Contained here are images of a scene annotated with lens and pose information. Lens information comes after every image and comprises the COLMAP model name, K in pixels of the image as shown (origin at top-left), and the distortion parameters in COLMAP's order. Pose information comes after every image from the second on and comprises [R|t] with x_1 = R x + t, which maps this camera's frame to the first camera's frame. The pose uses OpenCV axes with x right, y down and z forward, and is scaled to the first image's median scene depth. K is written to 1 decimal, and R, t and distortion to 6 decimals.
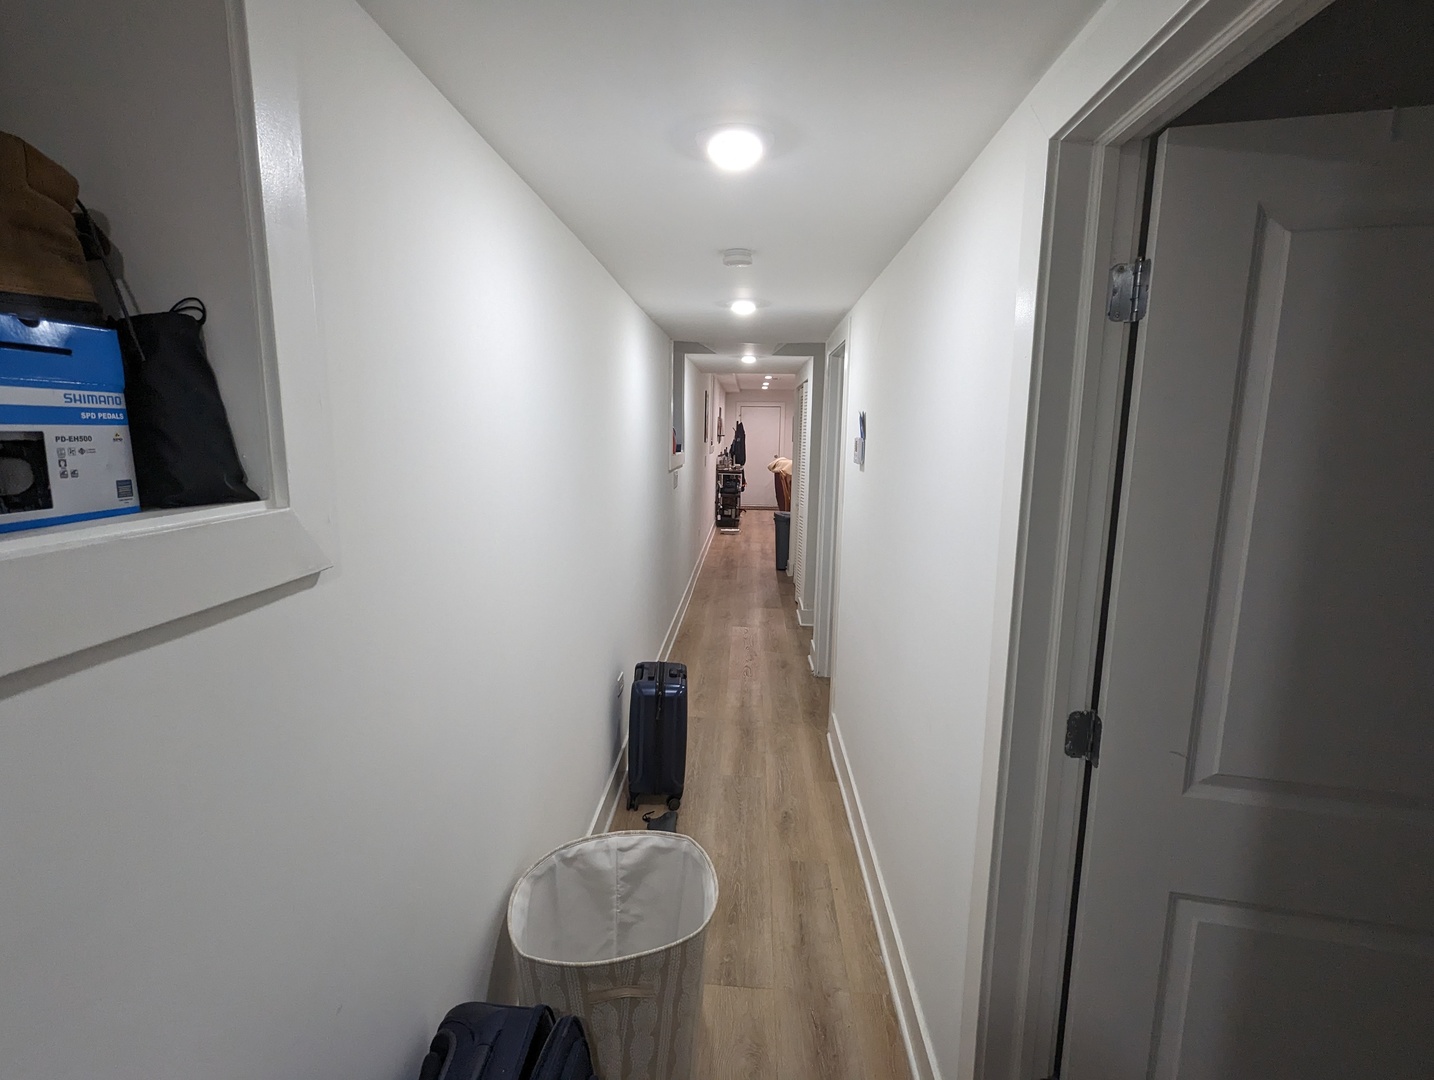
lens RADIAL K [[670.7, 0, 716.5], [0, 670.7, 537.8], [0, 0, 1]] dist [-0.001401, -0.000717]
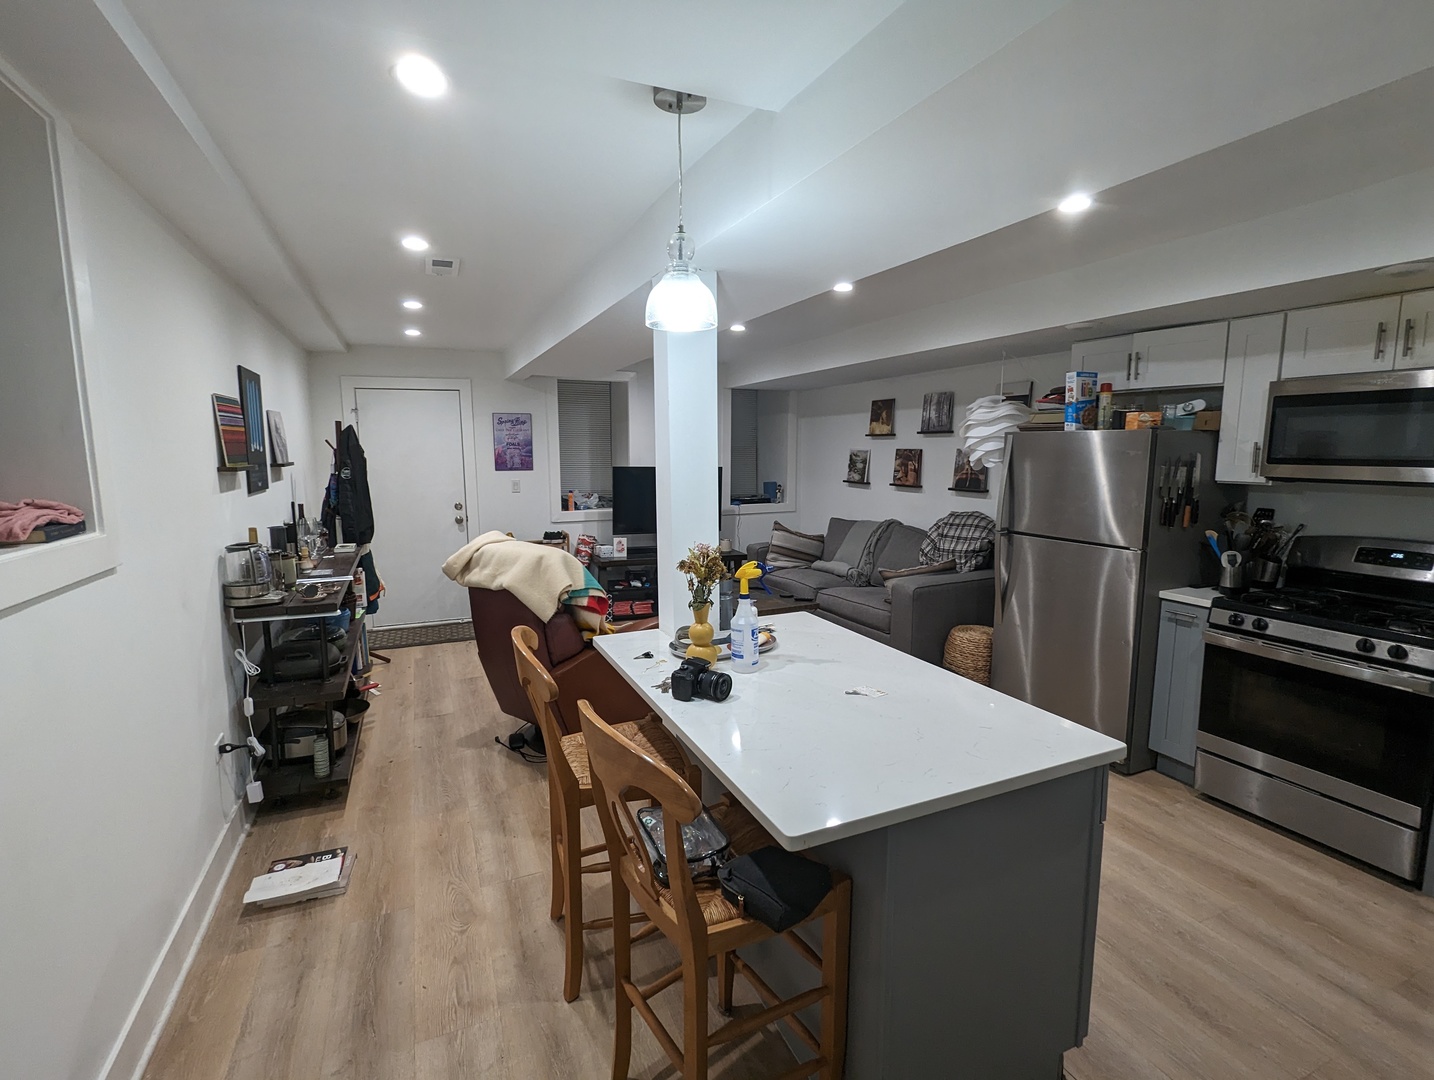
lens RADIAL K [[670.7, 0, 721.5], [0, 670.7, 541.6], [0, 0, 1]] dist [-0.001401, -0.000717]
pose [[0.885811, -0.084398, 0.456306, 0.044184], [0.090614, 0.995852, 0.008285, -0.094225], [-0.455113, 0.034009, 0.889784, 0.585619]]
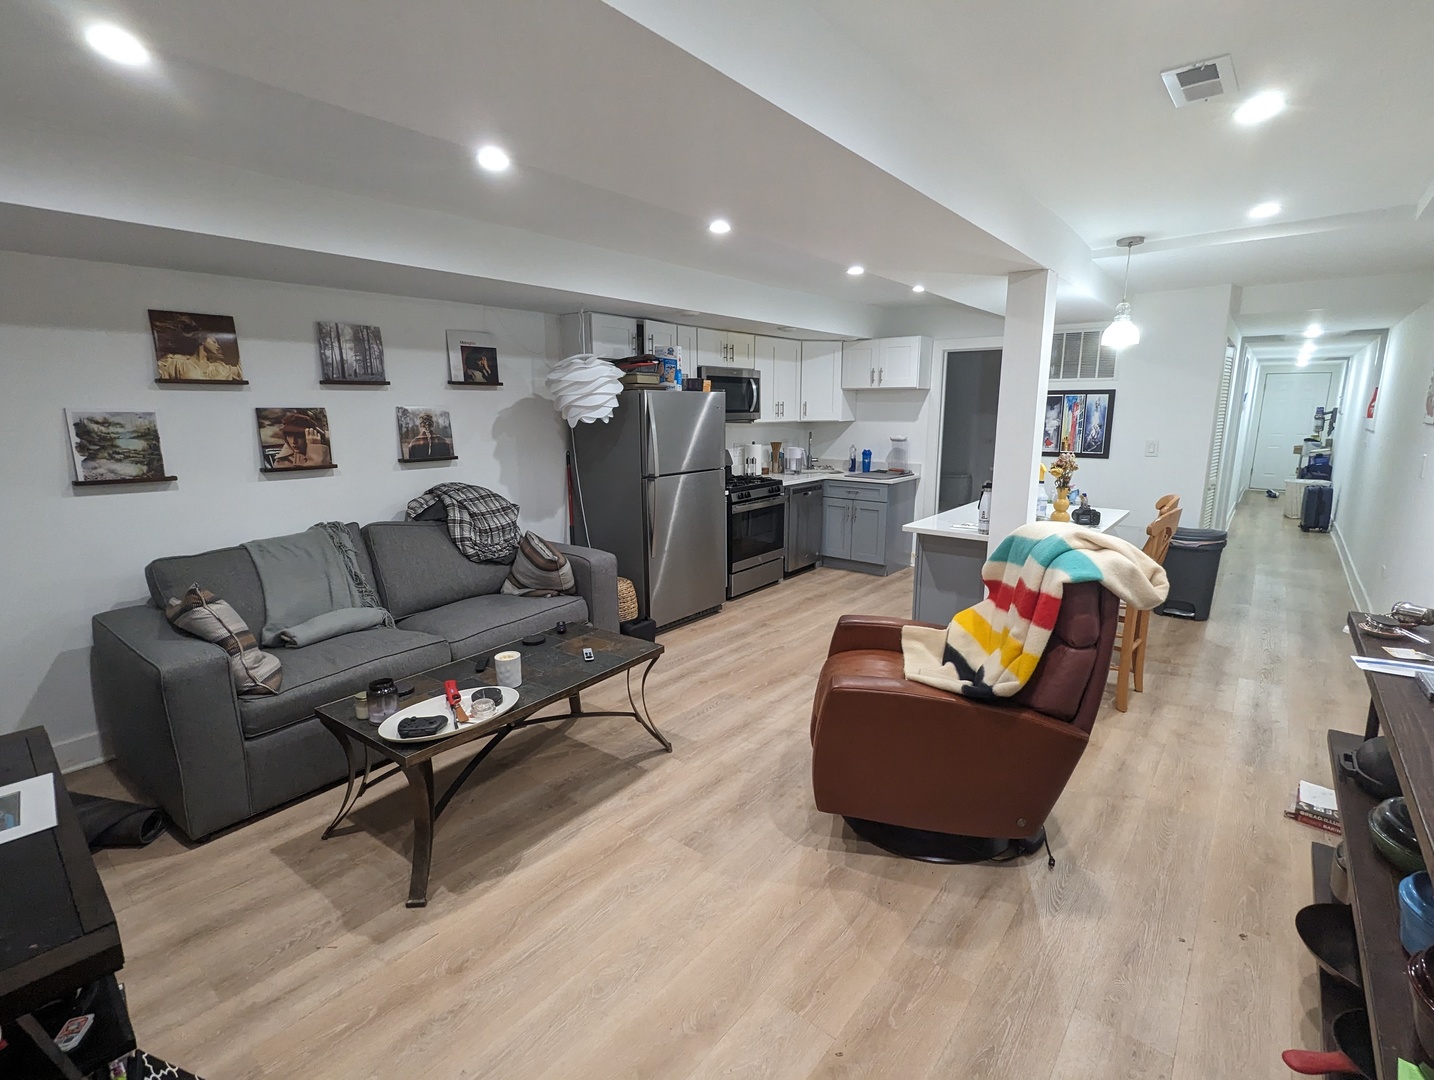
lens RADIAL K [[670.7, 0, 715.6], [0, 670.7, 535.3], [0, 0, 1]] dist [-0.001401, -0.000717]
pose [[-0.805651, -0.124154, 0.579234, 0.062149], [0.084825, 0.943538, 0.320221, -0.164805], [-0.586286, 0.307120, -0.749631, 1.045558]]
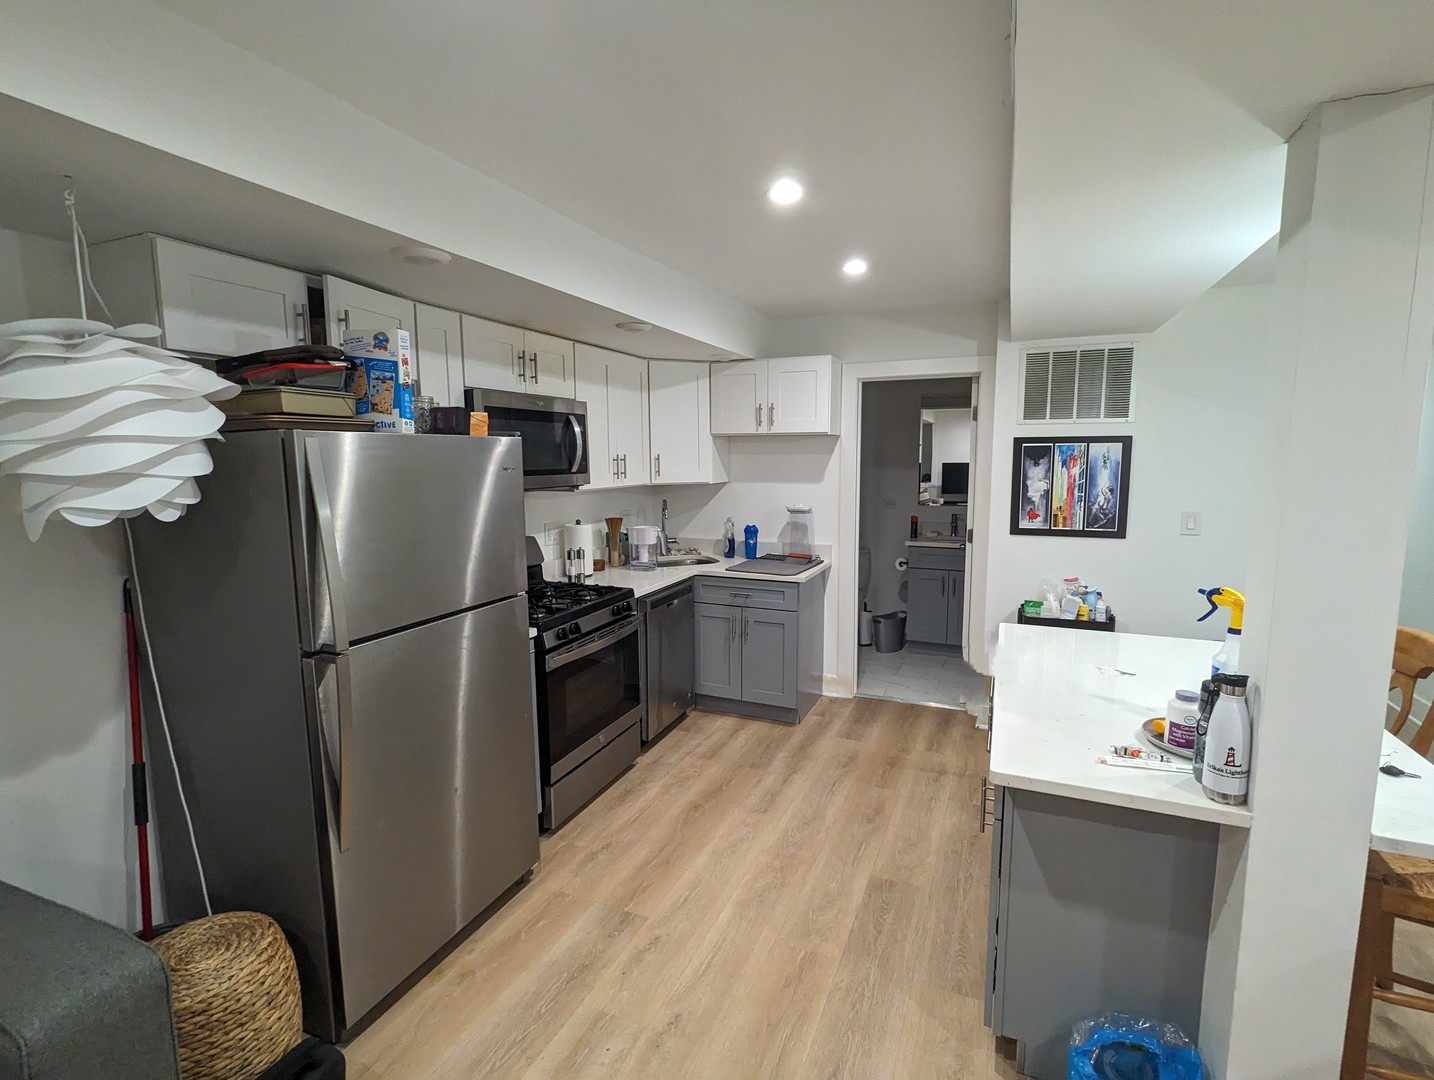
lens RADIAL K [[670.7, 0, 719.3], [0, 670.7, 539.7], [0, 0, 1]] dist [-0.001401, -0.000717]
pose [[-0.937899, -0.052459, 0.342919, 0.175388], [0.047314, 0.959920, 0.276253, -0.139766], [-0.343667, 0.275322, -0.897825, 0.882305]]
